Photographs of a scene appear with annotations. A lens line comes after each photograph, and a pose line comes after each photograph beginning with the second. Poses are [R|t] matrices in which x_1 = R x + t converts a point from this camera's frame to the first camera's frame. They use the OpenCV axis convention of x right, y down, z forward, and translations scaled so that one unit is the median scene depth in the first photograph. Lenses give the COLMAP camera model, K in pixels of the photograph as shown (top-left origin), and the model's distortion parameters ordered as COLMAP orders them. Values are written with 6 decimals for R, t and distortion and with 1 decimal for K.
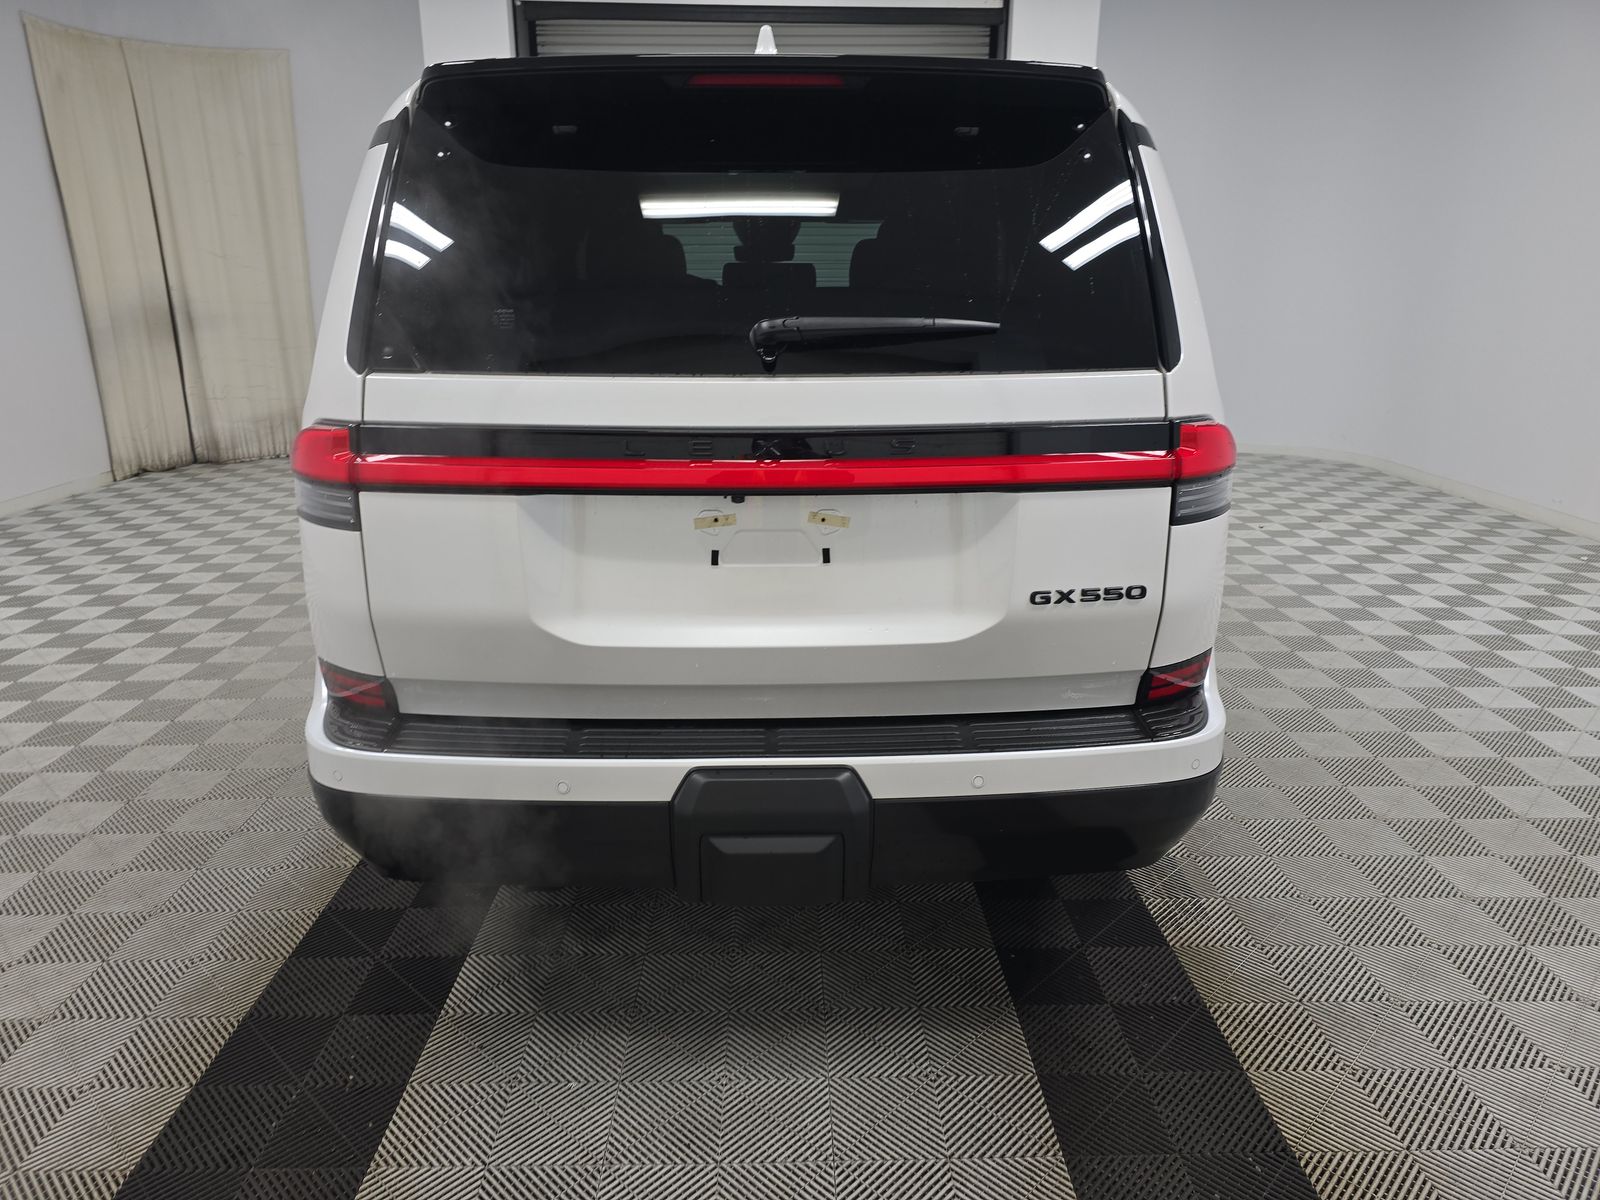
lens RADIAL K [[1060.5, 0, 772.5], [0, 1060.5, 606.4], [0, 0, 1]] dist [0.029175, -0.002692]
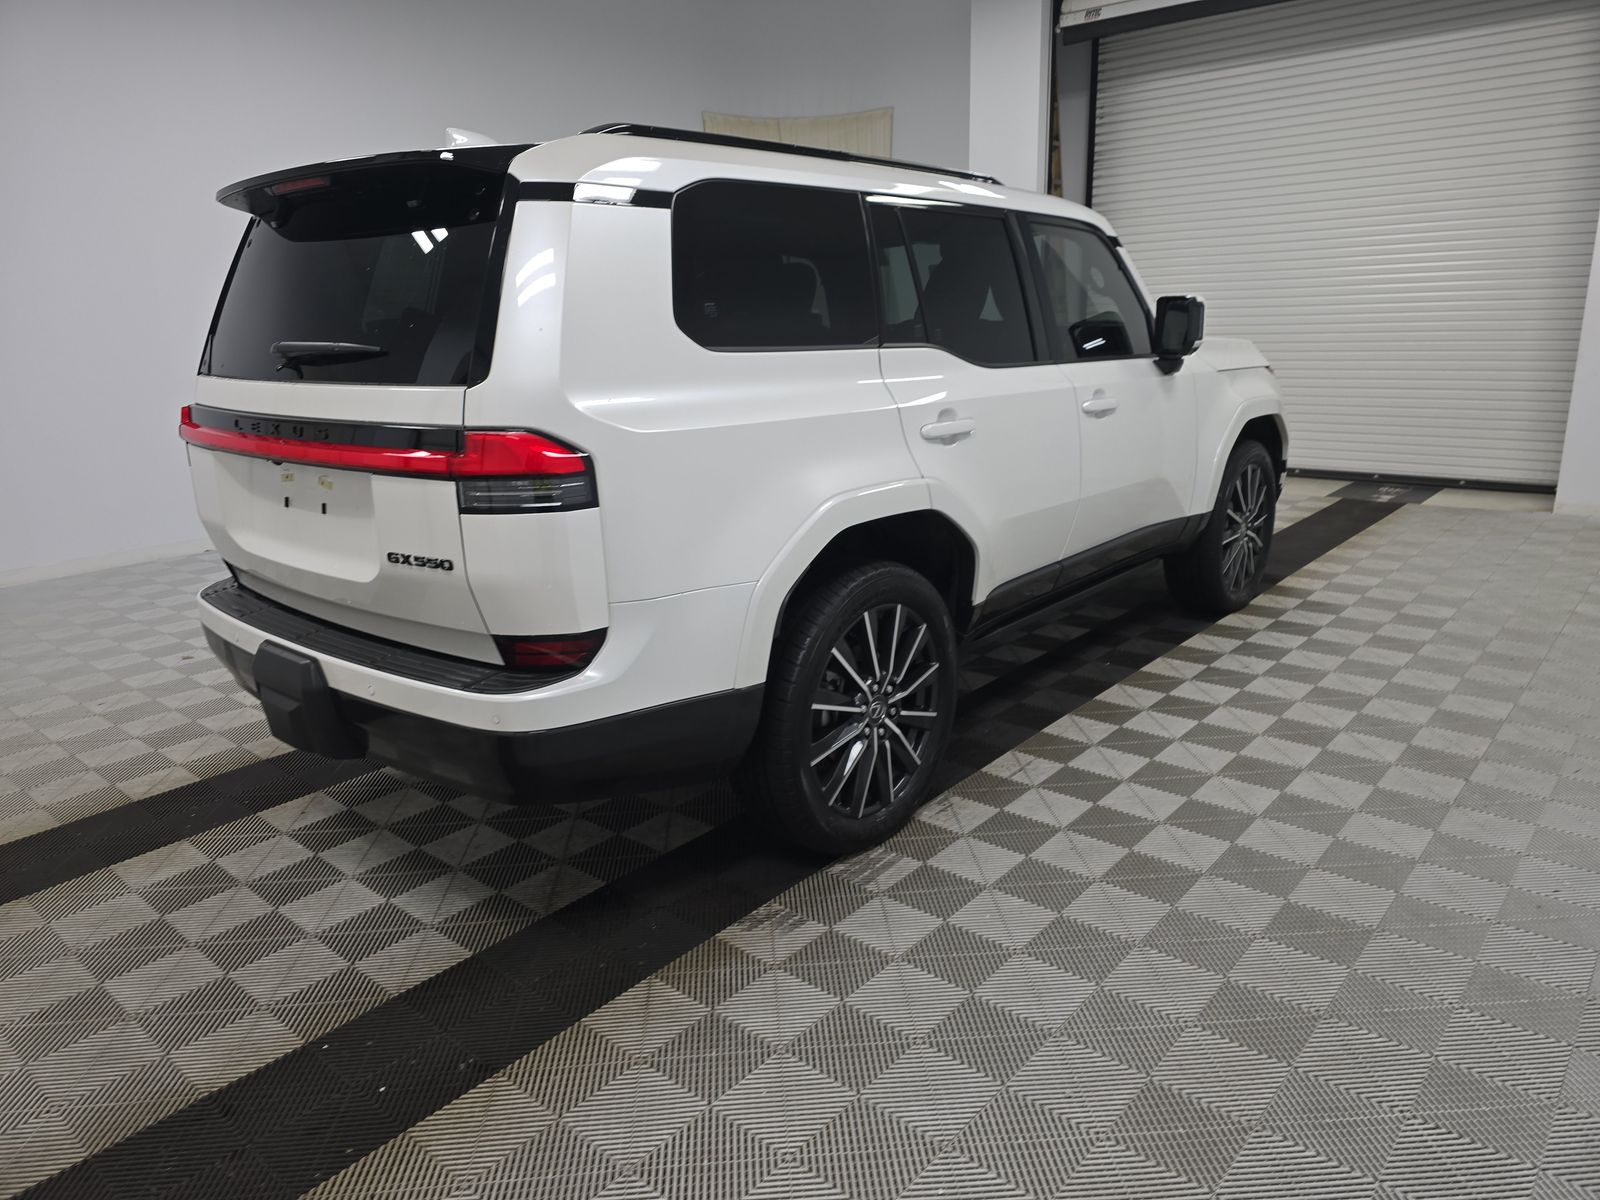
lens RADIAL K [[1078.6, 0, 800.0], [0, 1078.6, 600.0], [0, 0, 1]] dist [0.038353, -0.027797]
pose [[0.742803, 0.158162, -0.650560, 1.489928], [-0.168613, 0.984569, 0.046844, -0.102727], [0.647930, 0.074898, 0.758009, 0.314930]]
